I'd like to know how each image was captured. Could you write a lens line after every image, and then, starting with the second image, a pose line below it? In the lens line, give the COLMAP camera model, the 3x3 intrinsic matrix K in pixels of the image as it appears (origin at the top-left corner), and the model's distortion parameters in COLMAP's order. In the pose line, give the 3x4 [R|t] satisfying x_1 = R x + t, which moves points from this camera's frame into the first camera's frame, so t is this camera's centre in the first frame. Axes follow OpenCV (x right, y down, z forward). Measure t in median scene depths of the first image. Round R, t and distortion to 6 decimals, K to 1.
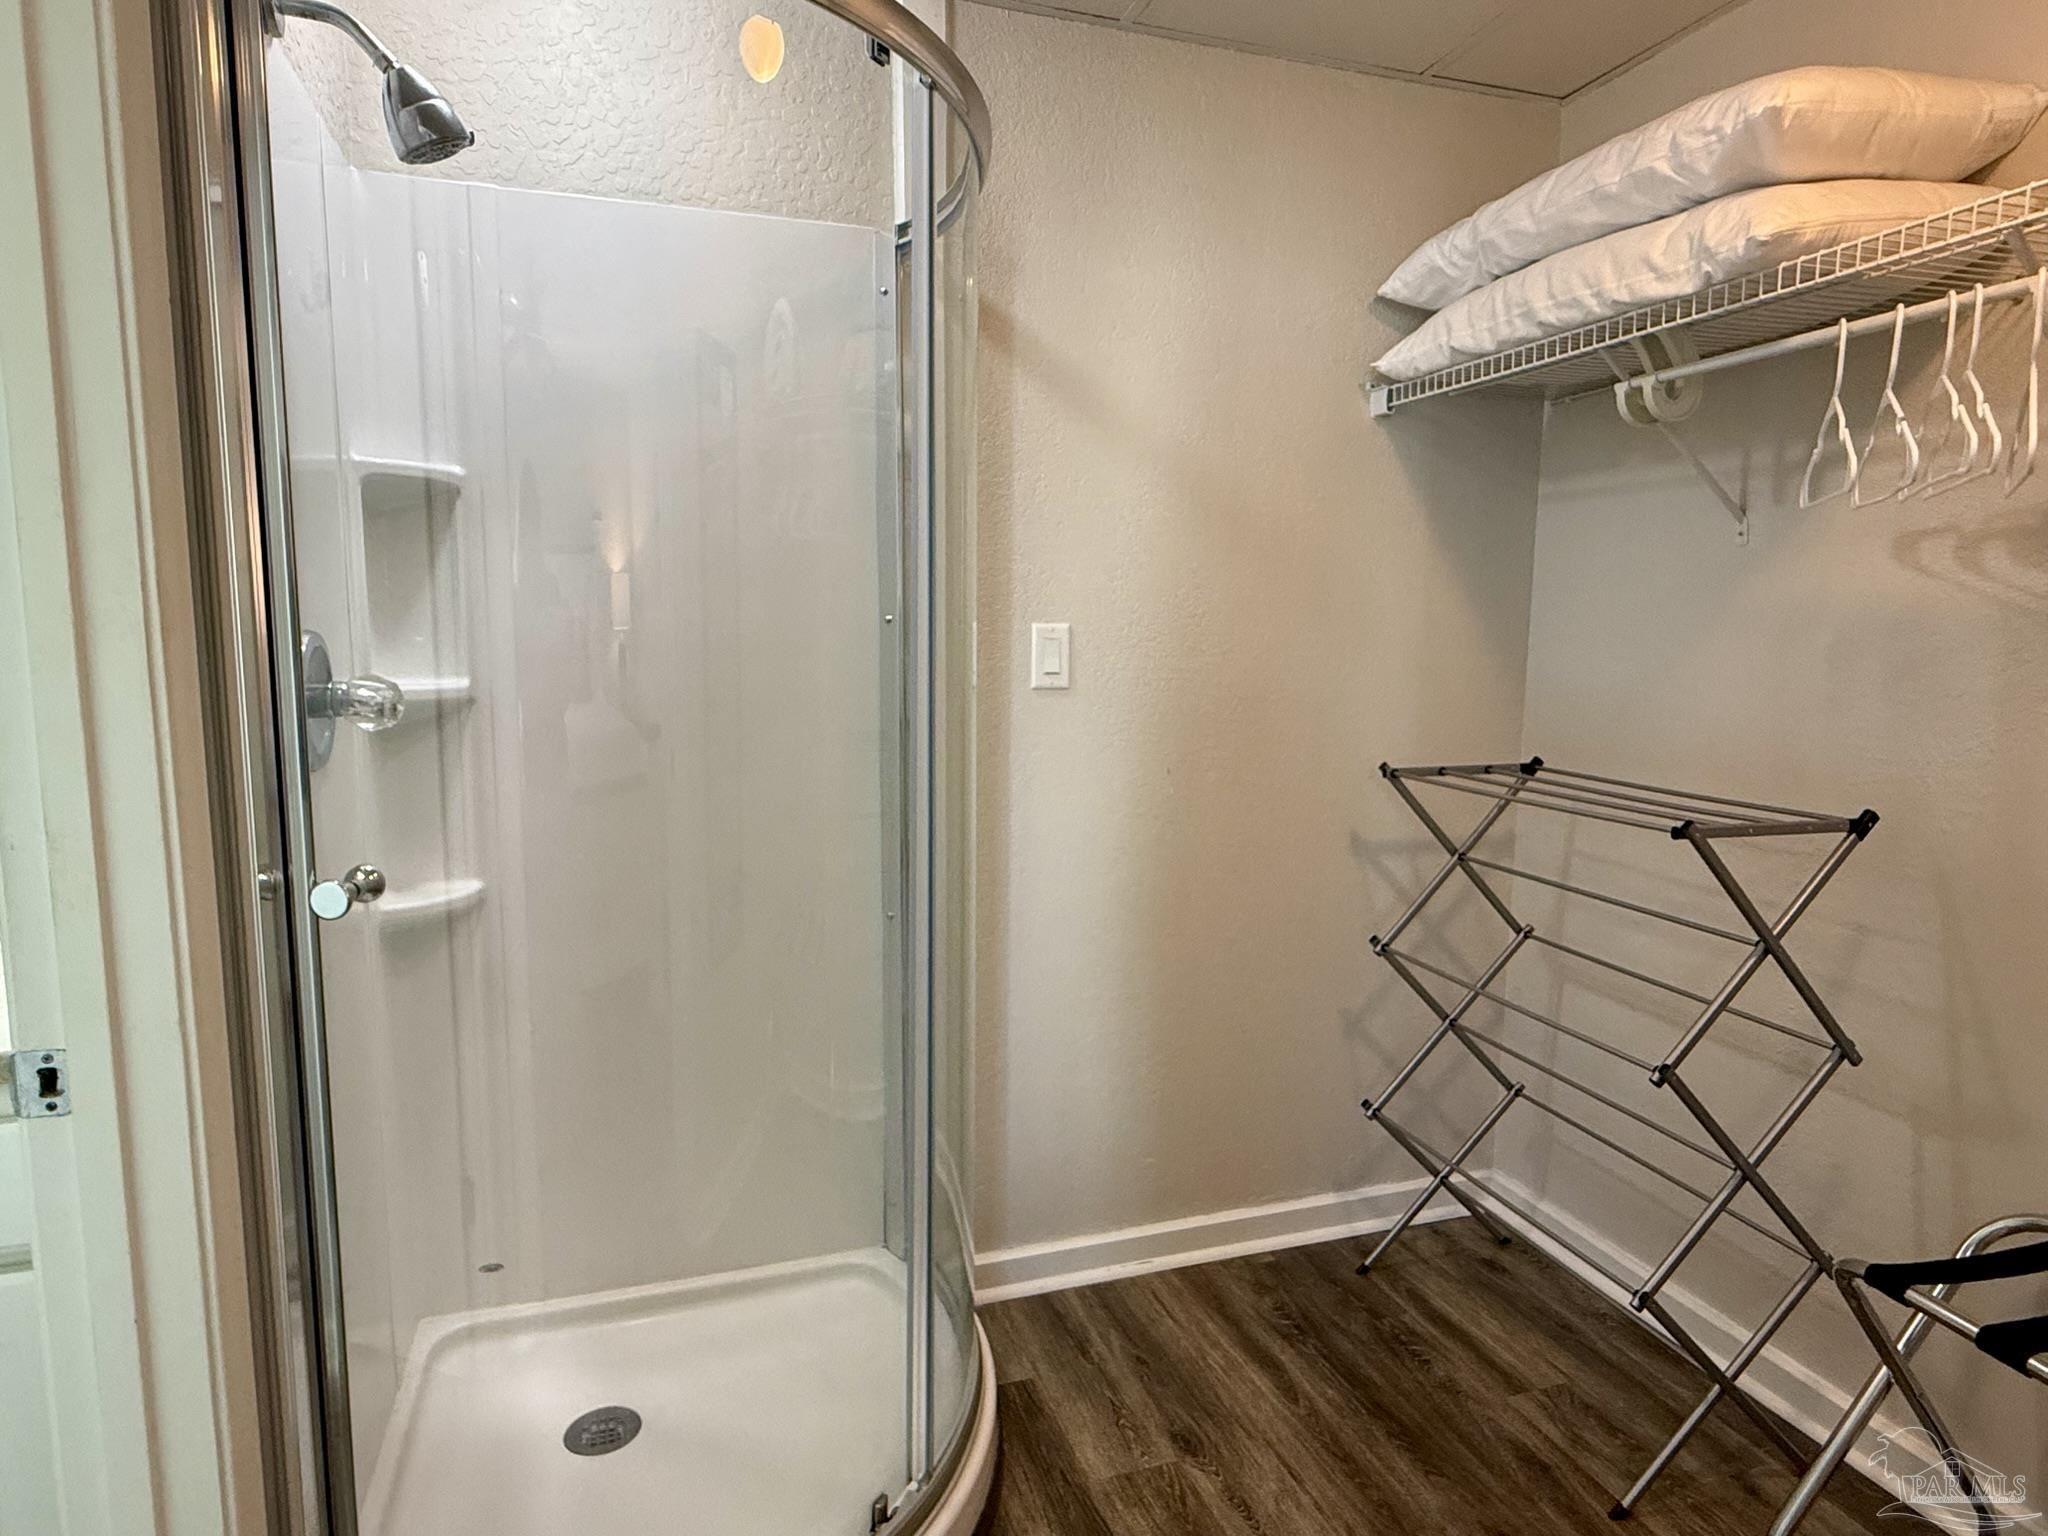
lens RADIAL K [[1150.3, 0, 1024.8], [0, 1150.3, 767.5], [0, 0, 1]] dist [-0.001616, 0.003557]
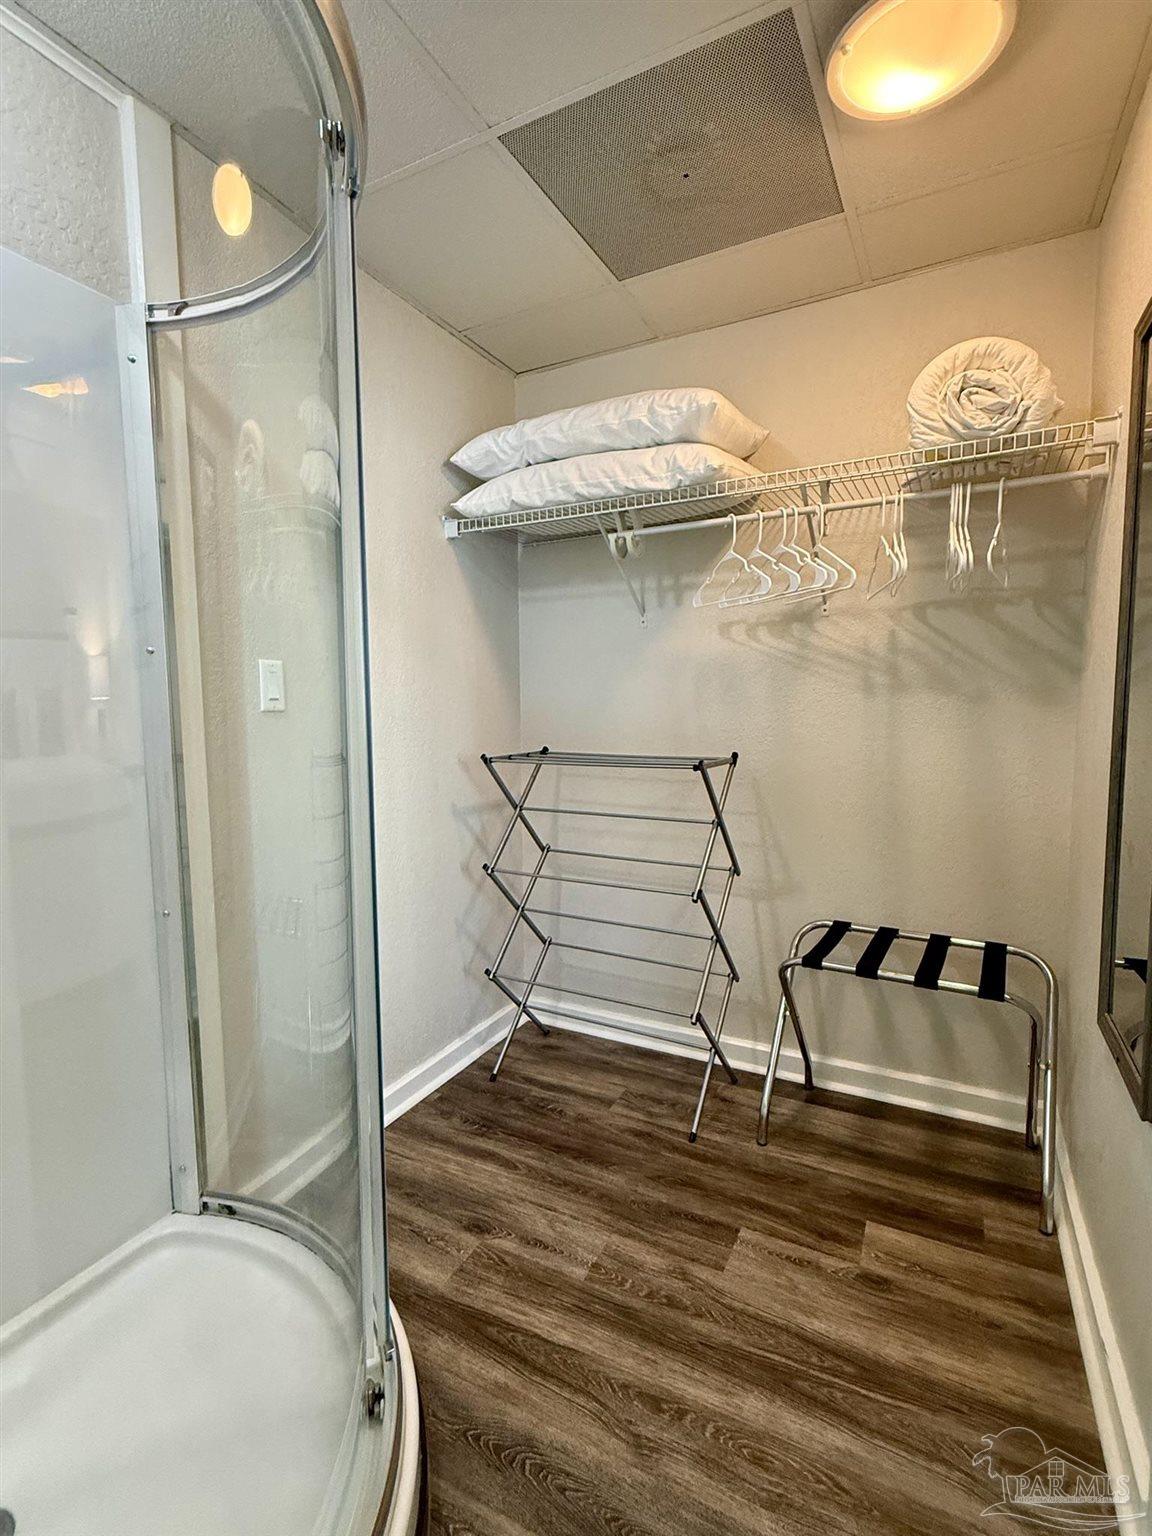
lens RADIAL K [[721.0, 0, 573.7], [0, 721.0, 764.6], [0, 0, 1]] dist [-0.003348, -0.001223]
pose [[0.715744, -0.072228, 0.694618, -0.335179], [0.098898, 0.995096, 0.001566, 0.024285], [-0.691325, 0.067575, 0.719377, 0.223413]]
